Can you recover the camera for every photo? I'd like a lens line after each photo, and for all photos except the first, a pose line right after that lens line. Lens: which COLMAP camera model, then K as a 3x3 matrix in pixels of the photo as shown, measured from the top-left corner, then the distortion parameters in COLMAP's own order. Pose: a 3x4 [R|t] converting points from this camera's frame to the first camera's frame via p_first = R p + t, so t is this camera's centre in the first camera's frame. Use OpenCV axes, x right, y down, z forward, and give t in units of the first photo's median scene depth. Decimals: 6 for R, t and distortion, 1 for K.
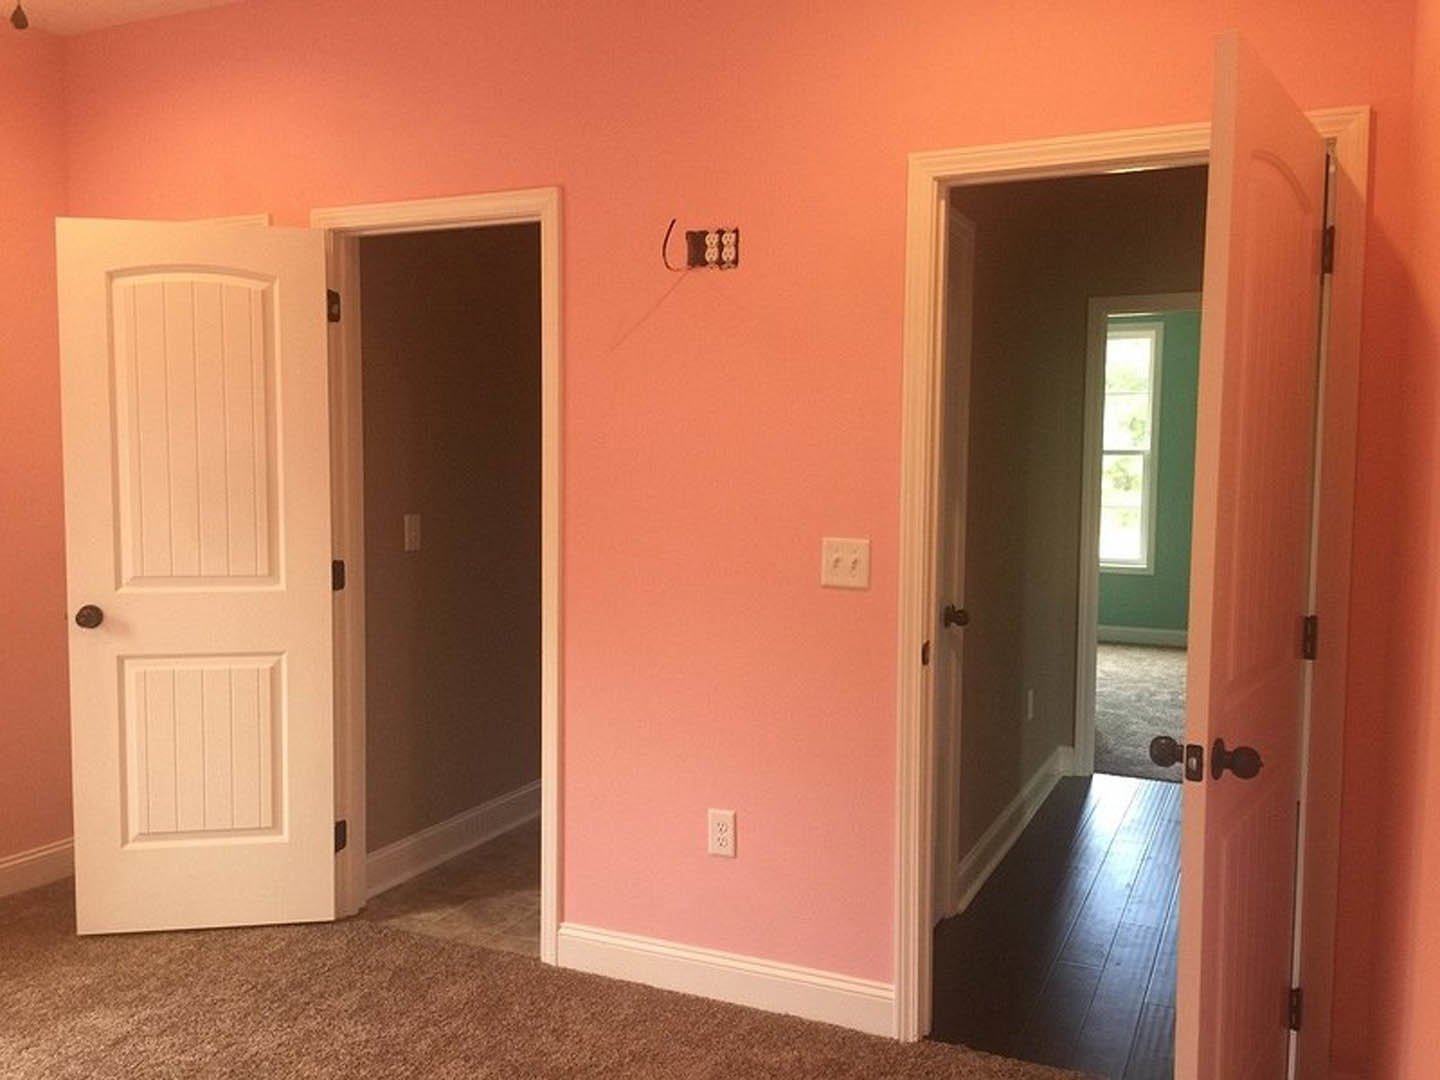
lens RADIAL K [[1238.4, 0, 720.0], [0, 1238.4, 540.0], [0, 0, 1]] dist [0.086850, -0.132824]
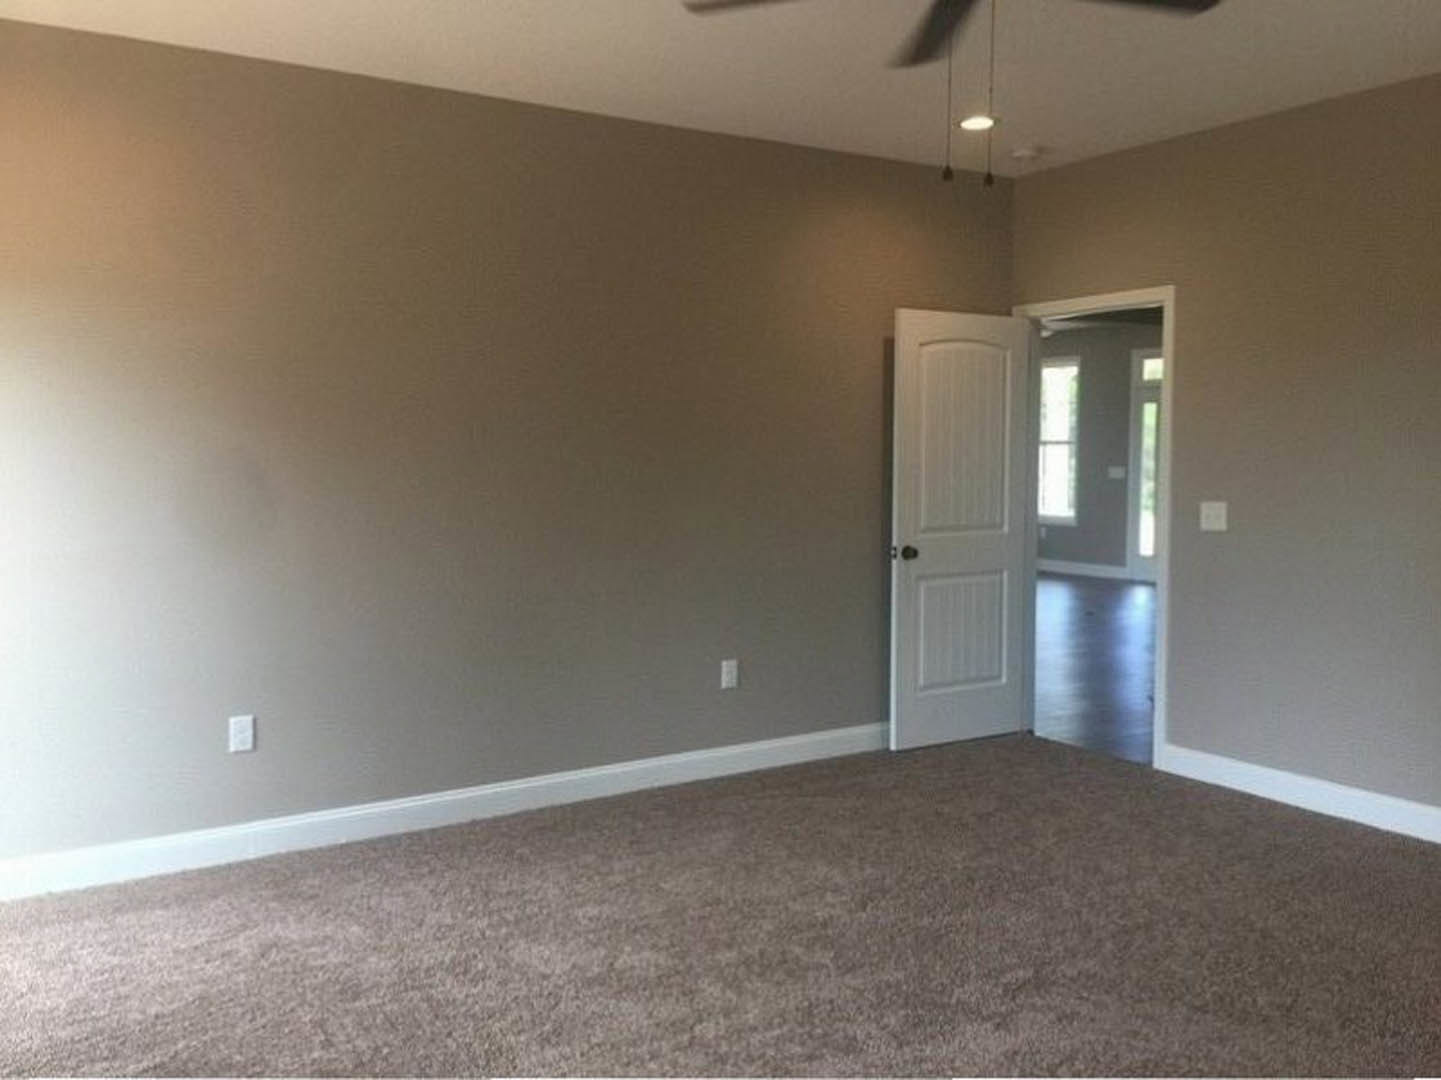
lens RADIAL K [[1239.3, 0, 720.5], [0, 1239.3, 540.0], [0, 0, 1]] dist [0.086850, -0.132824]
pose [[0.928179, -0.040526, 0.369921, -1.320667], [0.036650, 0.999175, 0.017503, 0.006786], [-0.370325, -0.002689, 0.928898, -0.410201]]
